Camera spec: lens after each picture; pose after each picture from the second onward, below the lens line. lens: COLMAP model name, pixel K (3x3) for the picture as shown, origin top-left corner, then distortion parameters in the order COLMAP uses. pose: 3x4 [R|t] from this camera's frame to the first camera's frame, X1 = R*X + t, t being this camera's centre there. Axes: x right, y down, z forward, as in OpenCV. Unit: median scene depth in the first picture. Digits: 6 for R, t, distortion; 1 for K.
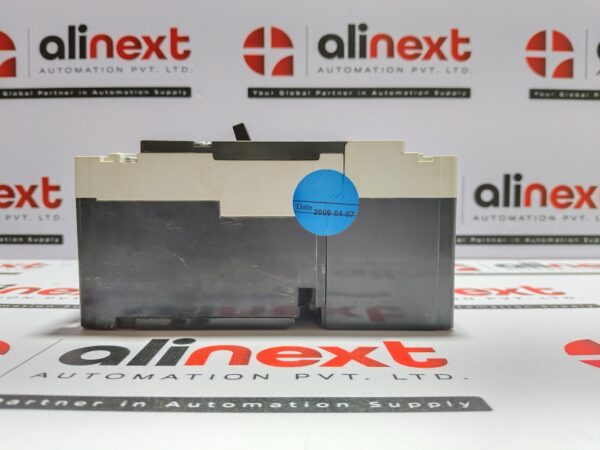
lens RADIAL K [[480.3, 0, 298.9], [0, 480.3, 223.7], [0, 0, 1]] dist [0.016734, -0.107965]
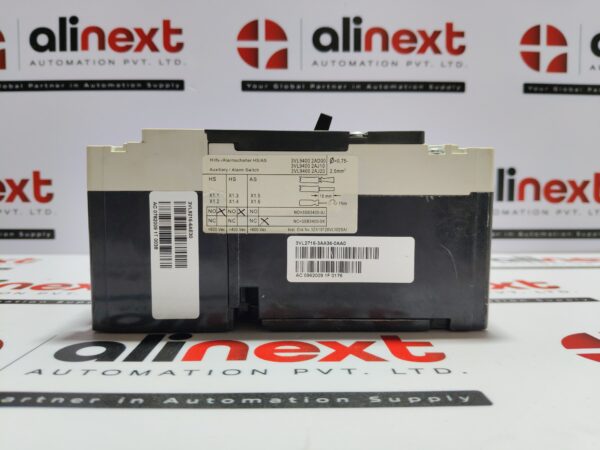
lens RADIAL K [[480.3, 0, 298.9], [0, 480.3, 223.7], [0, 0, 1]] dist [0.016734, -0.107965]
pose [[0.999859, -0.000854, 0.016757, -0.004960], [0.000659, 0.999932, 0.011662, 0.000164], [-0.016766, -0.011649, 0.999792, 0.003582]]
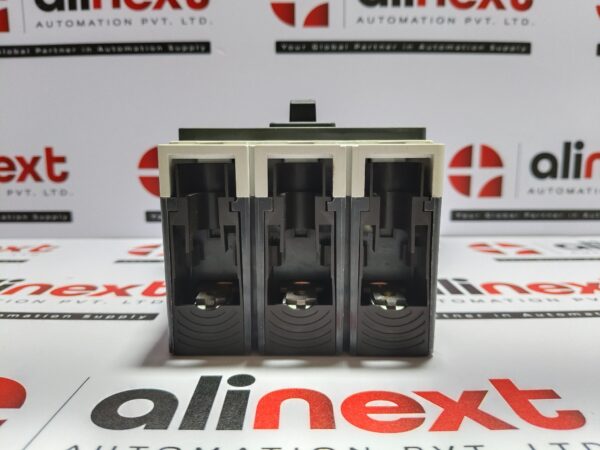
lens RADIAL K [[490.0, 0, 298.6], [0, 490.0, 225.4], [0, 0, 1]] dist [-0.056368, -0.007861]
pose [[0.999977, -0.003650, -0.005733, -0.061589], [0.004218, 0.994738, 0.102363, -0.043001], [0.005330, -0.102385, 0.994731, 0.098373]]
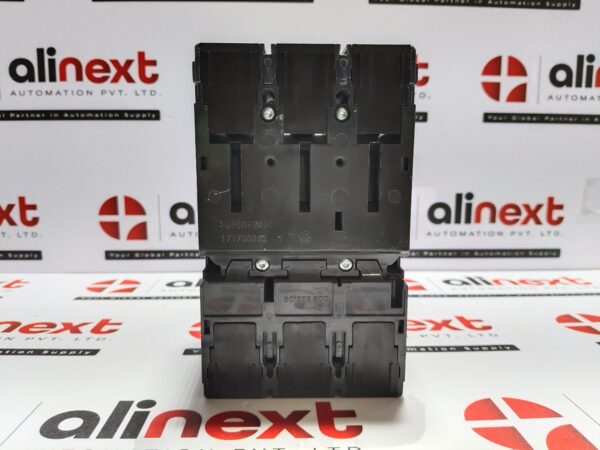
lens RADIAL K [[476.6, 0, 300.0], [0, 476.6, 225.0], [0, 0, 1]] dist [0.028007, -0.116106]
pose [[0.999464, -0.001053, 0.032724, 0.044182], [-0.001970, 0.995736, 0.092223, -0.133651], [-0.032682, -0.092238, 0.995200, -0.057677]]
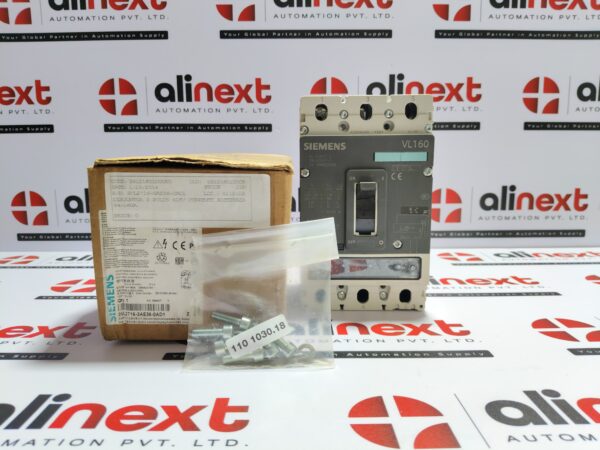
lens RADIAL K [[473.3, 0, 300.0], [0, 473.3, 225.0], [0, 0, 1]] dist [0.044645, -0.137021]
pose [[0.999956, -0.006982, 0.006227, -0.155508], [0.006302, 0.994643, 0.103178, -0.138781], [-0.006914, -0.103134, 0.994643, -0.346349]]
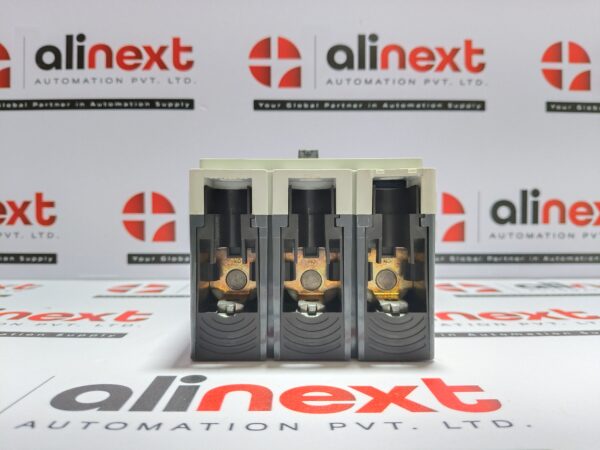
lens RADIAL K [[480.3, 0, 298.9], [0, 480.3, 223.7], [0, 0, 1]] dist [0.016734, -0.107965]
pose [[0.999958, -0.000322, 0.009108, -0.024787], [0.000638, 0.999398, -0.034698, -0.003021], [-0.009092, 0.034703, 0.999356, 0.051782]]
